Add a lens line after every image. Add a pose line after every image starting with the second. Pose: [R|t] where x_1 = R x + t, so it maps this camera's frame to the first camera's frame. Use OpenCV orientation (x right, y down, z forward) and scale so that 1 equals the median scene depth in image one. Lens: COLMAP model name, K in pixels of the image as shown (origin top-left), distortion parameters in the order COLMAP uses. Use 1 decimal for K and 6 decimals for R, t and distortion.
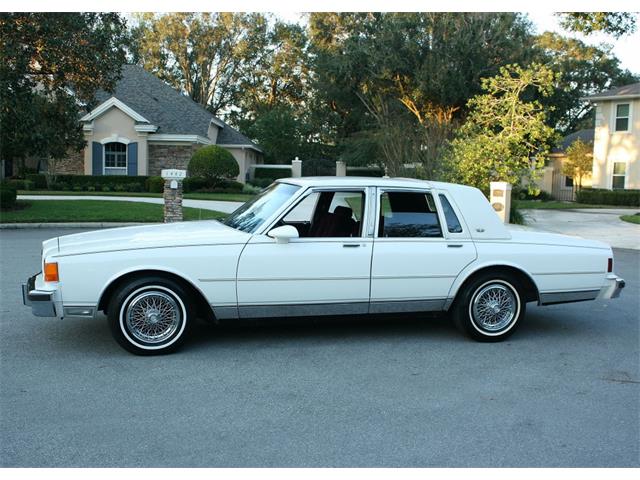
lens RADIAL K [[726.7, 0, 298.2], [0, 726.7, 251.6], [0, 0, 1]] dist [-0.106945, 0.050127]
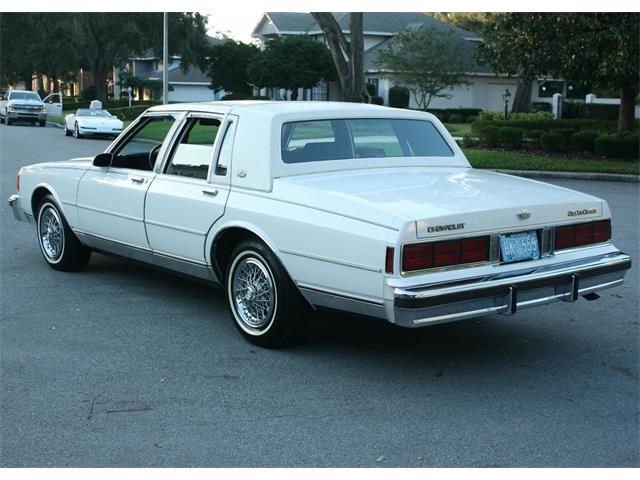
lens RADIAL K [[931.1, 0, 318.7], [0, 931.1, 240.3], [0, 0, 1]] dist [-0.037673, -0.009867]
pose [[0.421461, 0.121662, -0.898648, 1.018263], [-0.104705, 0.990861, 0.085039, -0.047585], [0.900781, 0.058252, 0.430348, 0.652529]]
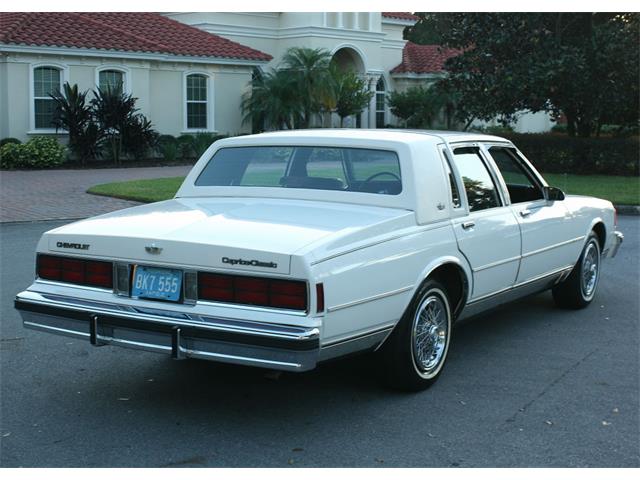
lens RADIAL K [[1010.6, 0, 319.9], [0, 1010.6, 239.0], [0, 0, 1]] dist [-0.041884, 0.076830]
pose [[-0.714097, 0.051288, -0.698165, 0.841131], [-0.101648, 0.979147, 0.175897, -0.170401], [0.692627, 0.196574, -0.693993, 1.714736]]
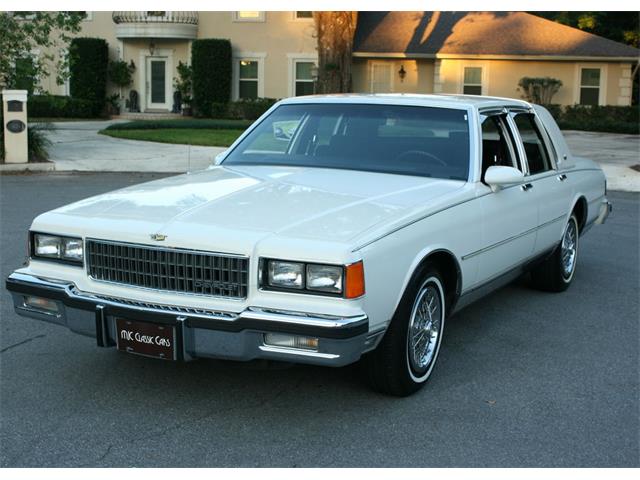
lens RADIAL K [[1010.6, 0, 319.9], [0, 1010.6, 239.0], [0, 0, 1]] dist [-0.041884, 0.076830]
pose [[0.650163, -0.119047, 0.750411, -0.763220], [0.076068, 0.992886, 0.091607, -0.060515], [-0.755978, -0.002477, 0.654593, 0.429128]]
